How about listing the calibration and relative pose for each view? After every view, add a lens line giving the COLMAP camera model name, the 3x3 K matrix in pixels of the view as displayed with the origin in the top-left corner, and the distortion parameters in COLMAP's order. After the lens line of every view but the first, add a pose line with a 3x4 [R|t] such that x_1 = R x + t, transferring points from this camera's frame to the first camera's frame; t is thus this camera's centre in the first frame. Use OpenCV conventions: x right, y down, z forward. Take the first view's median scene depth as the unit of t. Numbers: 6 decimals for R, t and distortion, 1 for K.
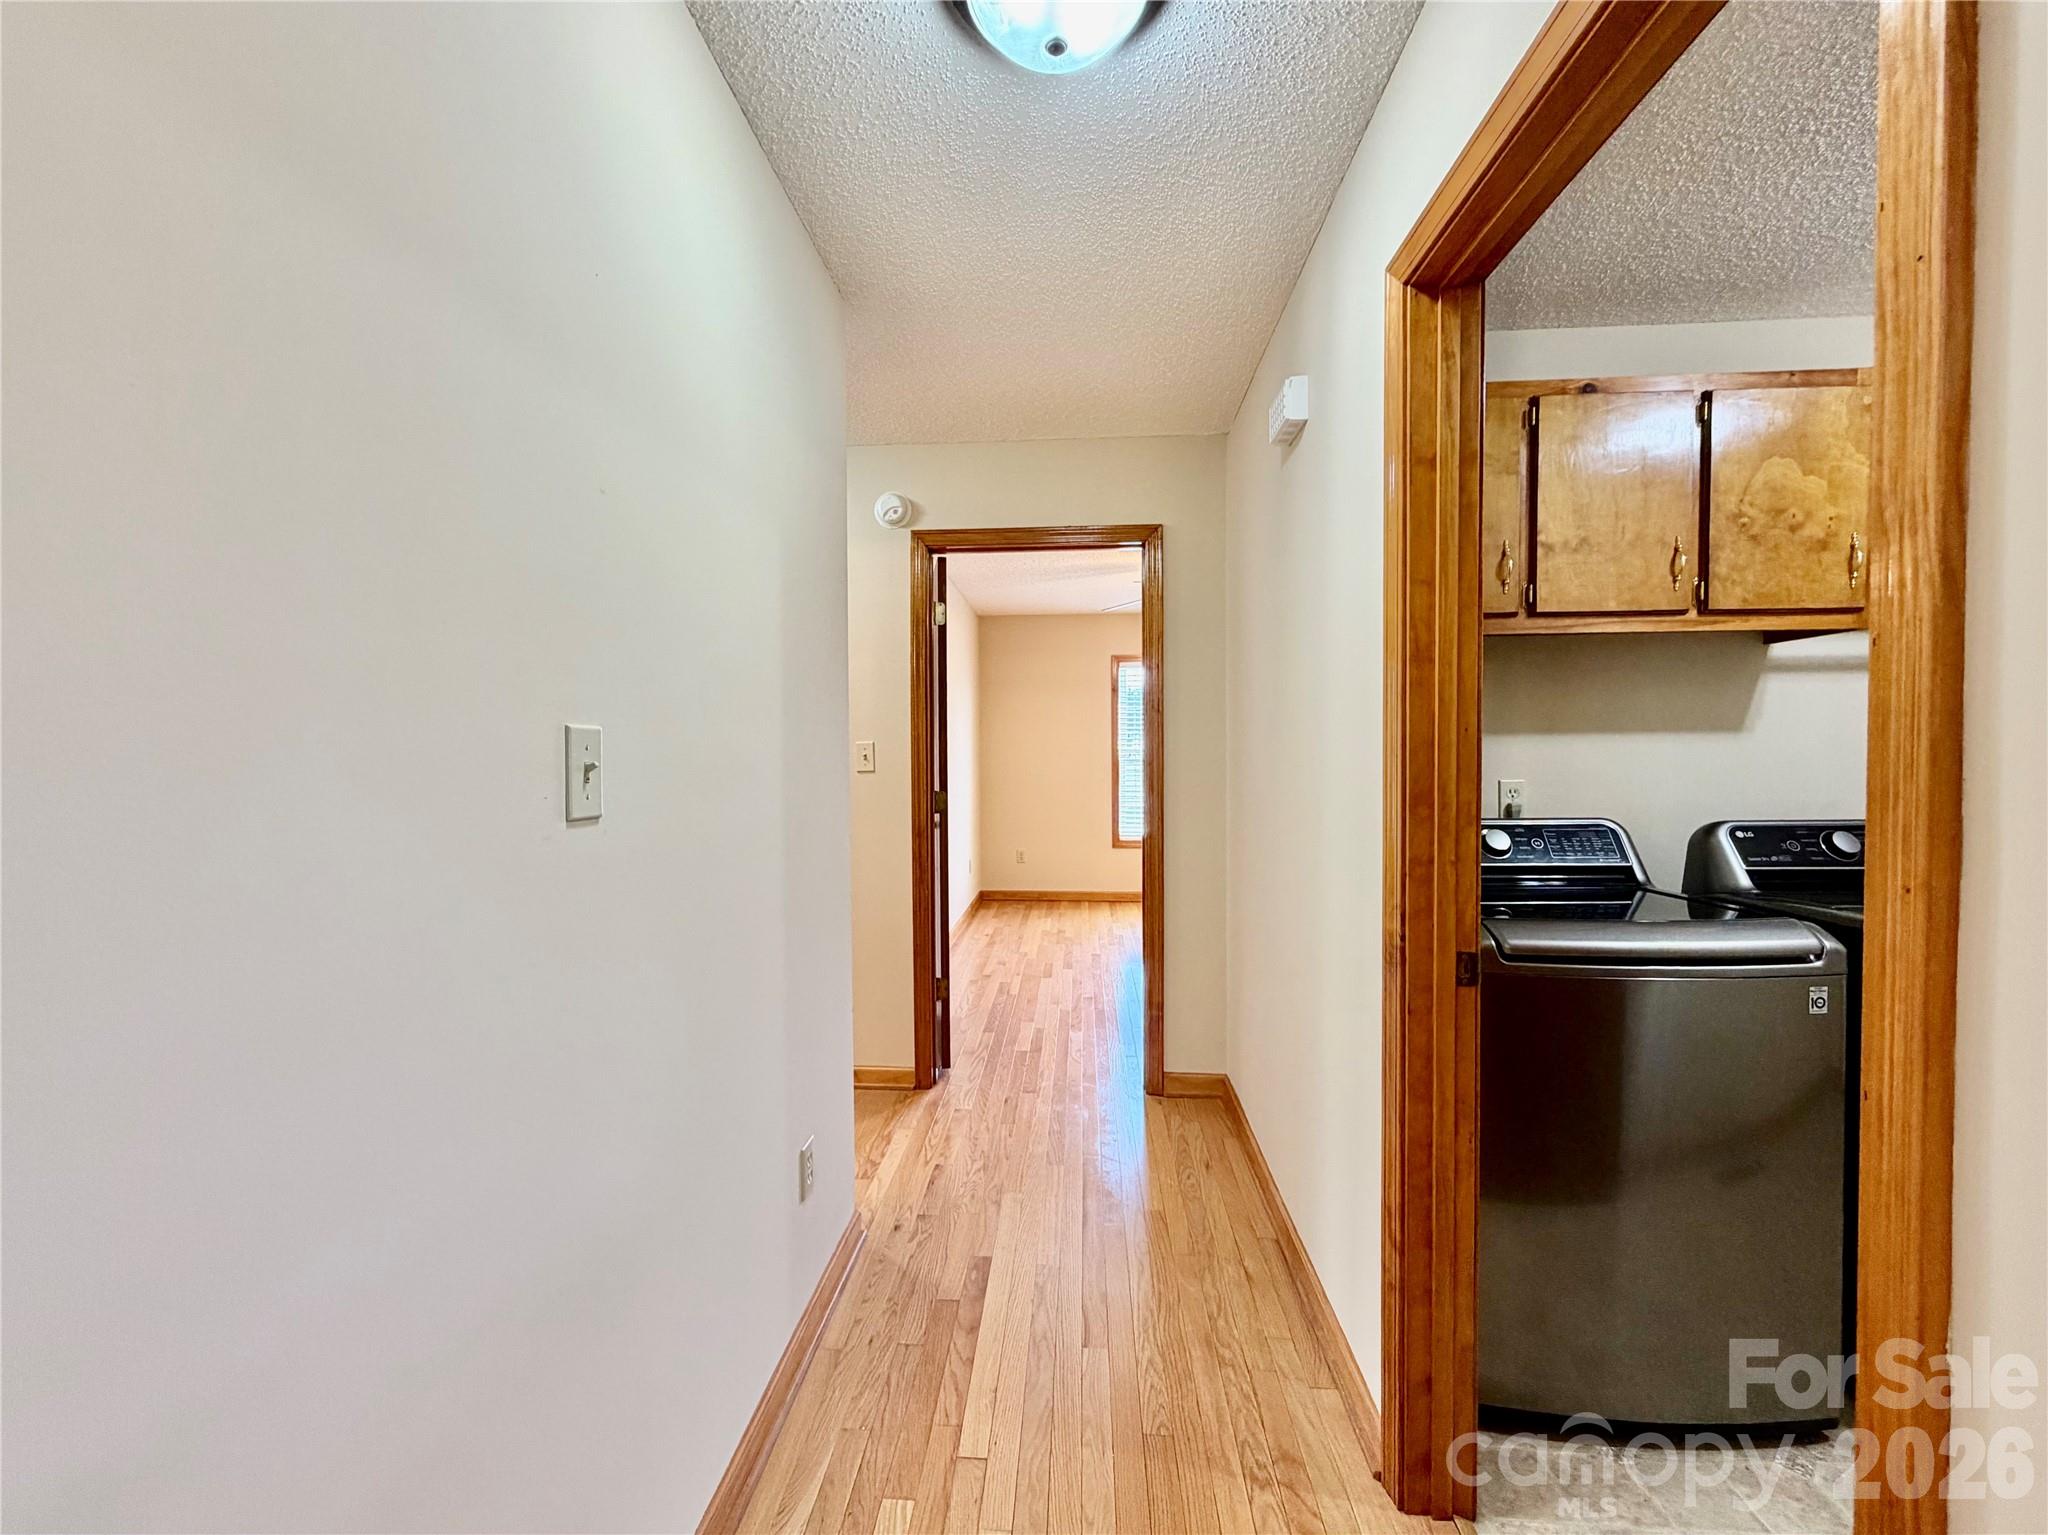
lens RADIAL K [[819.9, 0, 1020.0], [0, 819.9, 763.0], [0, 0, 1]] dist [0.001984, -0.000636]
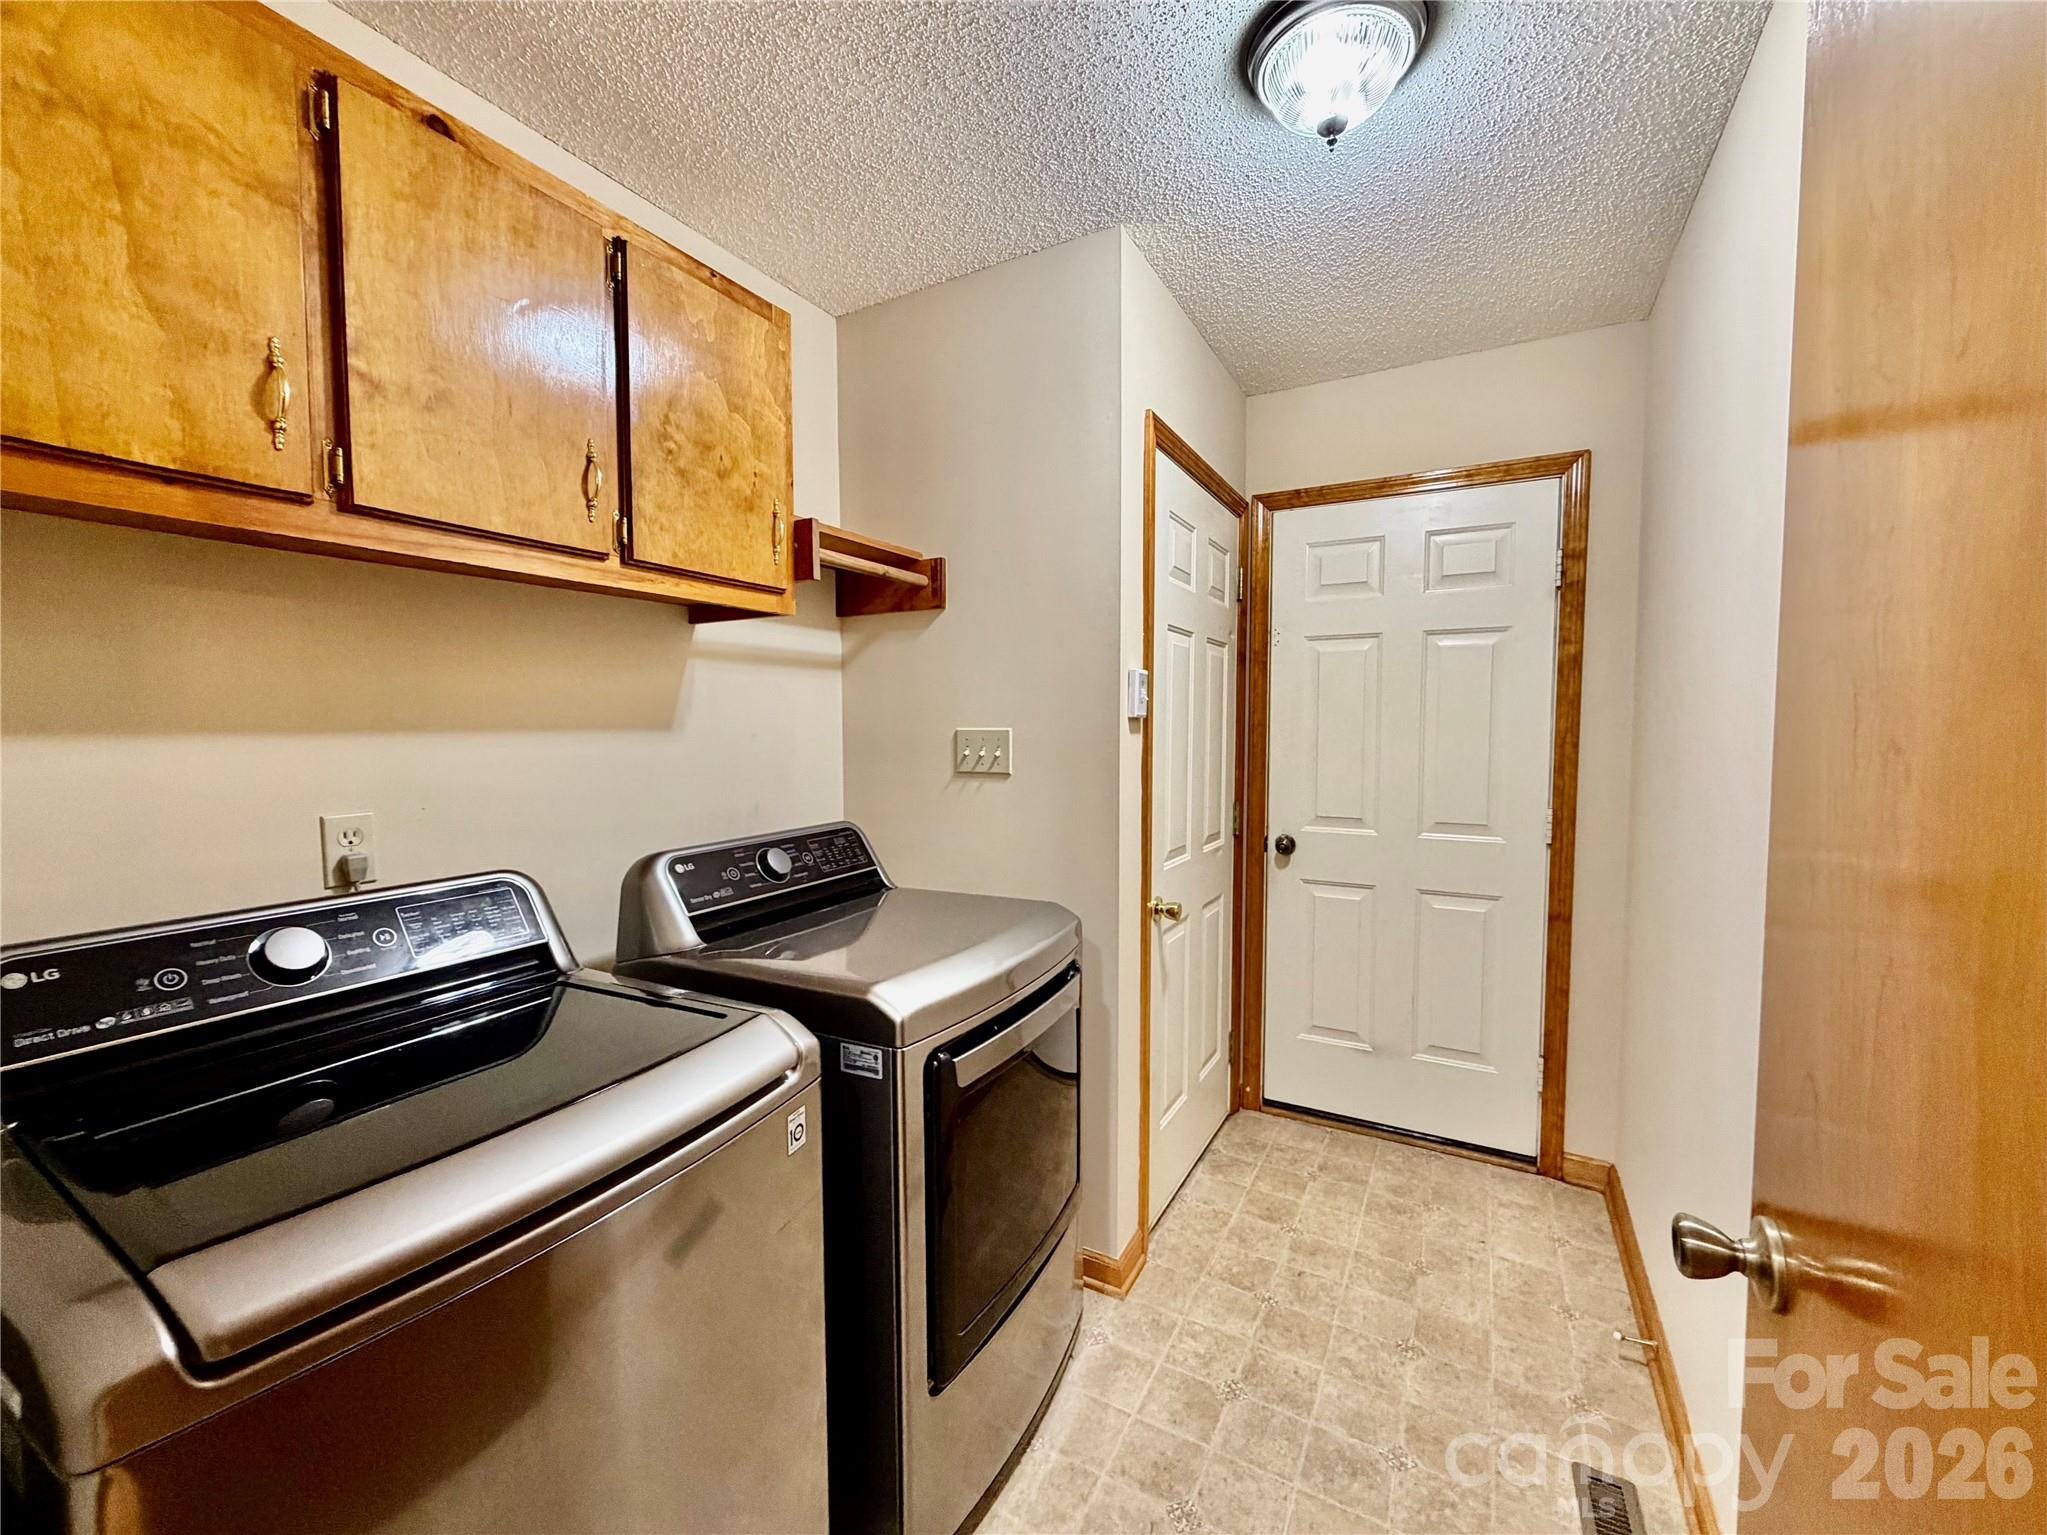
lens RADIAL K [[819.5, 0, 1031.7], [0, 819.5, 766.5], [0, 0, 1]] dist [0.001984, -0.000636]
pose [[0.401322, -0.043121, 0.914921, 0.325016], [0.019022, 0.999068, 0.038743, -0.030424], [-0.915739, 0.001856, 0.401769, 0.405754]]
